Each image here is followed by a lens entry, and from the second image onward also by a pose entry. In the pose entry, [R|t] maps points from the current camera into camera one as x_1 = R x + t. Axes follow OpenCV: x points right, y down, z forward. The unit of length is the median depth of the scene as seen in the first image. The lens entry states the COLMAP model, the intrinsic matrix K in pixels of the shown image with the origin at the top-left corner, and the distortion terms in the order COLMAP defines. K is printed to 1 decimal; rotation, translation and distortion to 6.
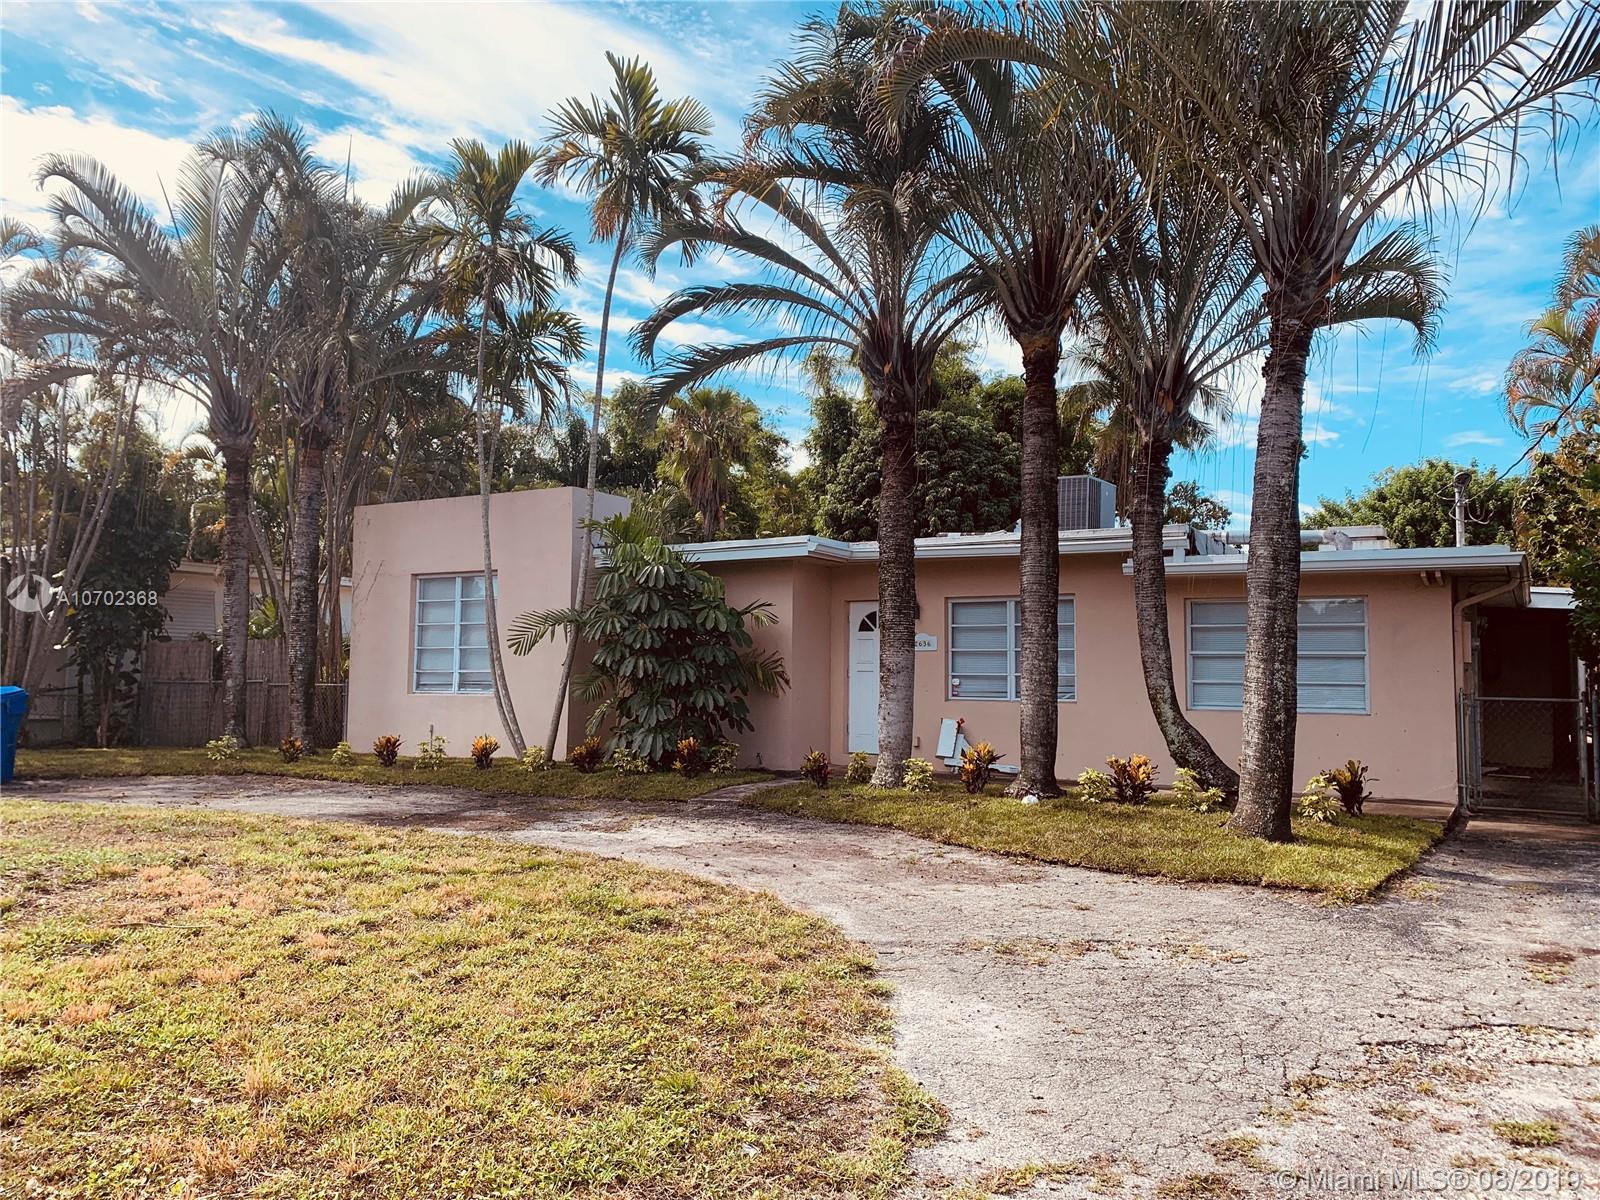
lens RADIAL K [[1224.6, 0, 814.1], [0, 1224.6, 598.0], [0, 0, 1]] dist [0.048906, -0.056616]
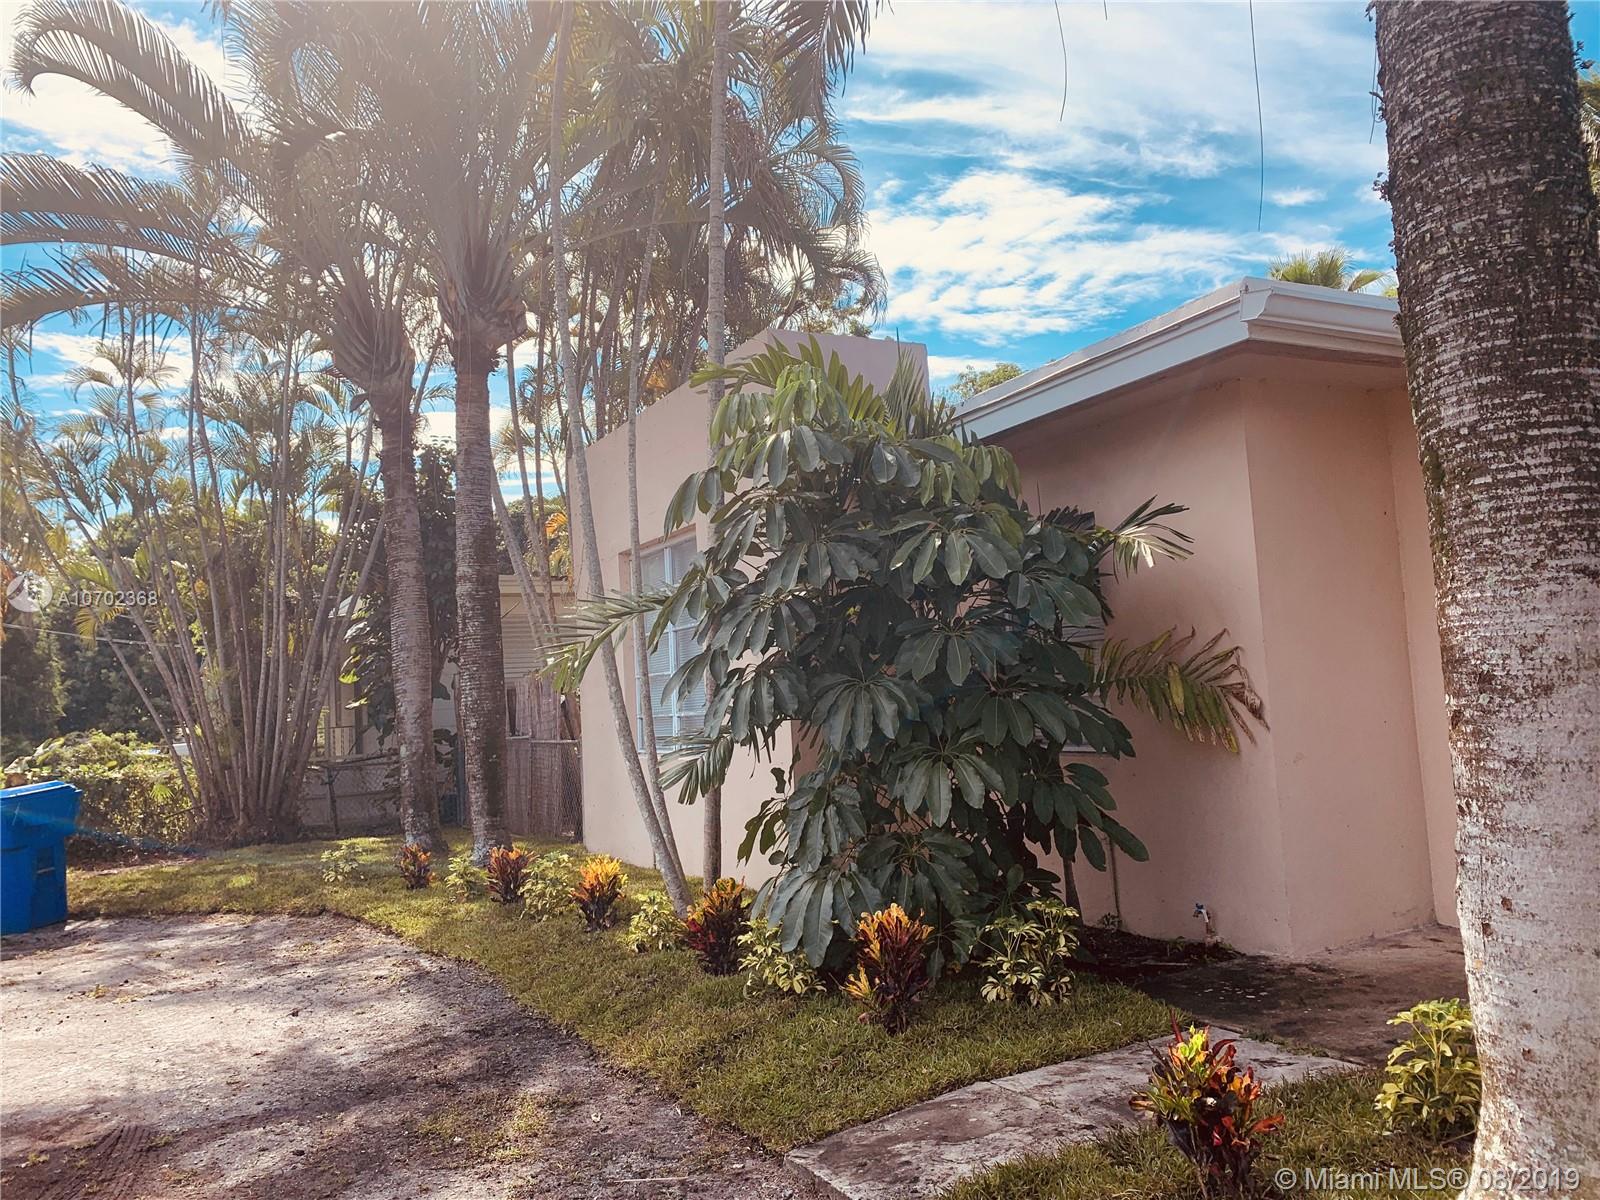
lens RADIAL K [[1222.6, 0, 800.0], [0, 1222.6, 600.0], [0, 0, 1]] dist [0.043908, -0.046523]
pose [[0.852168, -0.098979, -0.513822, 0.066019], [0.096565, 0.994829, -0.031486, 0.040058], [0.514281, -0.022786, 0.857319, 0.735226]]
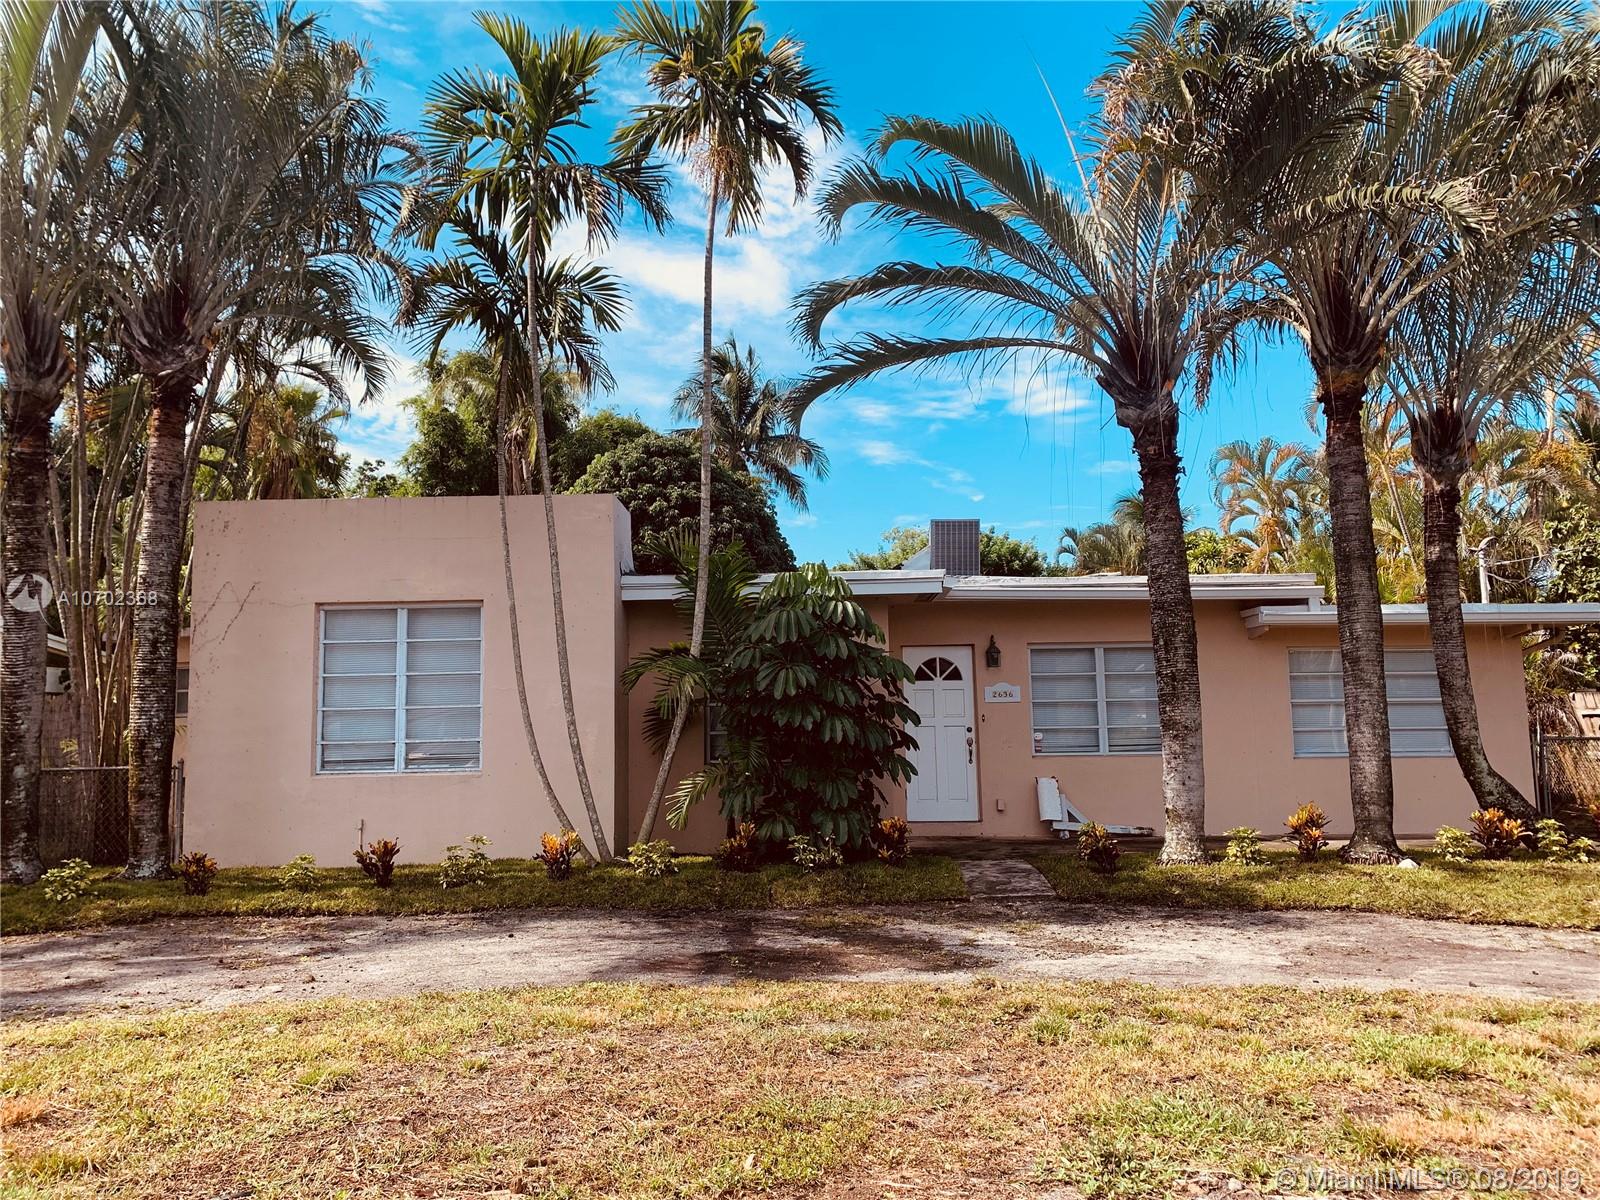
lens RADIAL K [[1224.6, 0, 814.1], [0, 1224.6, 598.0], [0, 0, 1]] dist [0.048906, -0.056616]
pose [[0.866848, 0.027146, 0.497833, -0.586580], [-0.008933, 0.999202, -0.038930, 0.003049], [-0.498492, 0.029299, 0.866399, 0.346422]]
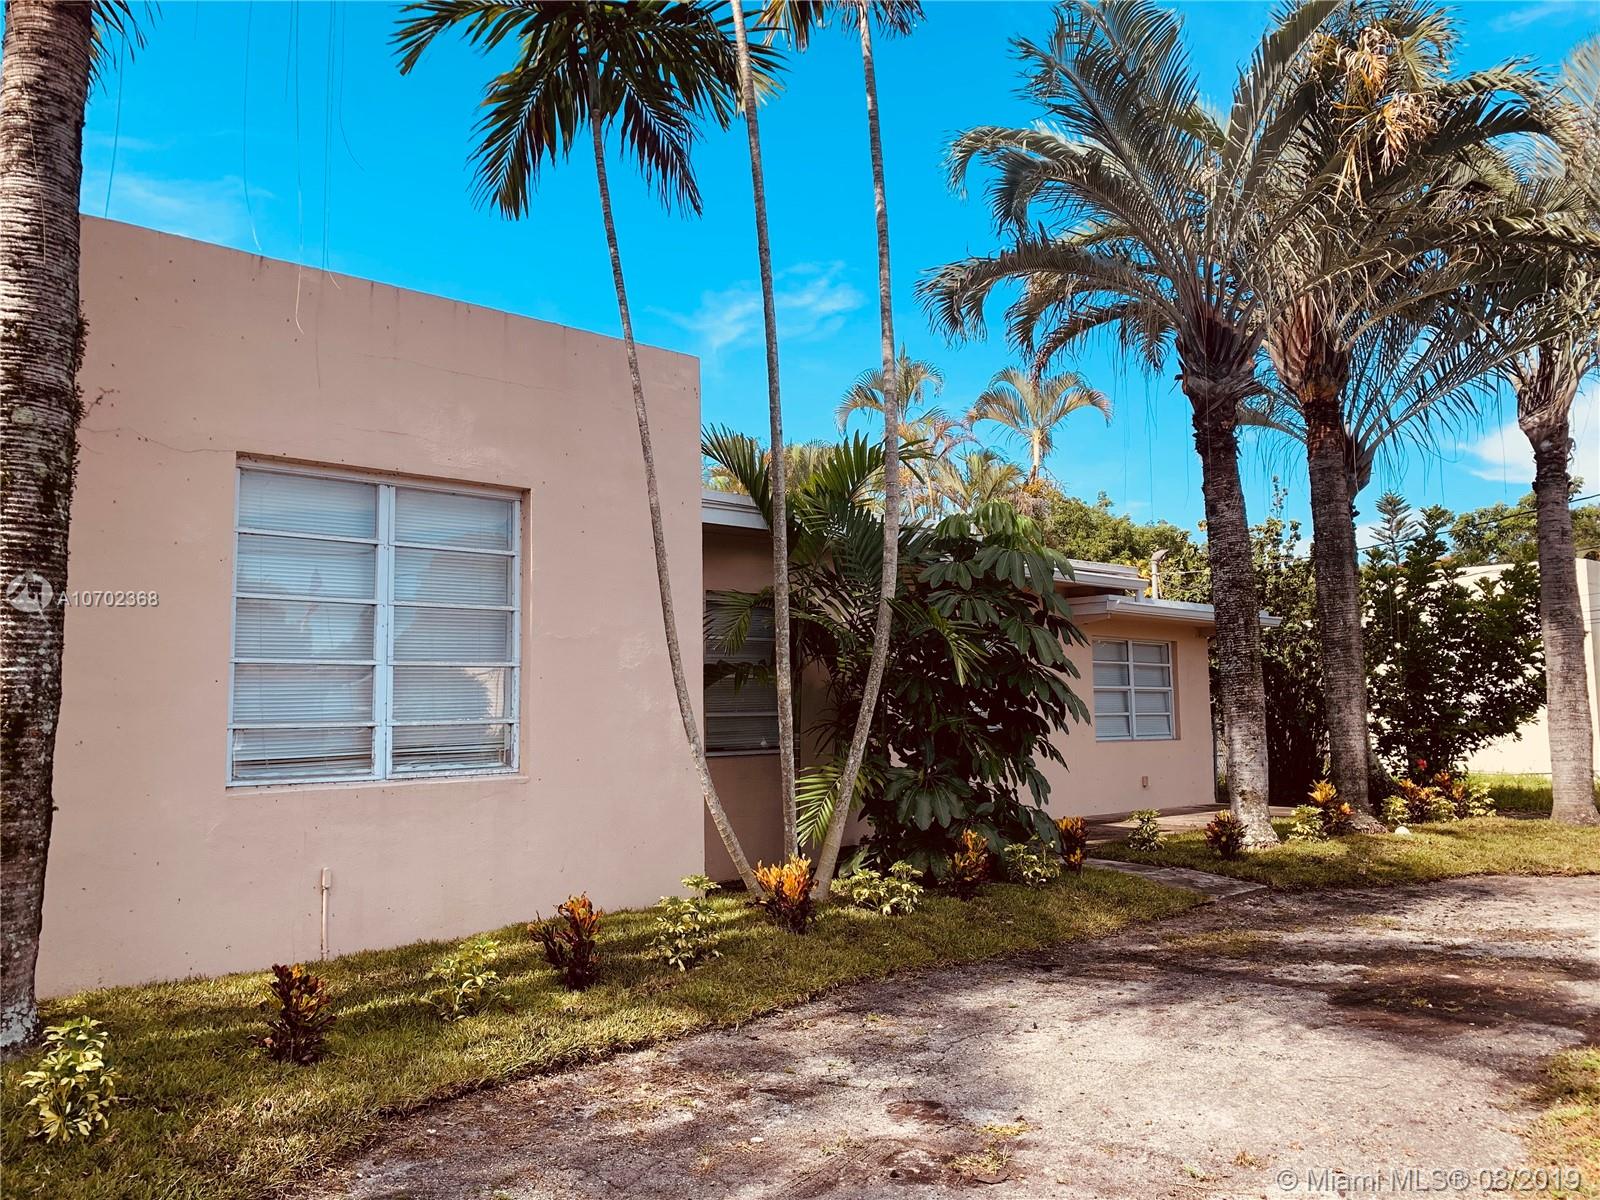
lens RADIAL K [[1224.6, 0, 814.1], [0, 1224.6, 598.0], [0, 0, 1]] dist [0.048906, -0.056616]
pose [[0.288458, 0.073087, 0.954699, -0.838801], [-0.051275, 0.996831, -0.060820, 0.048756], [-0.956119, -0.031409, 0.291291, 1.004800]]
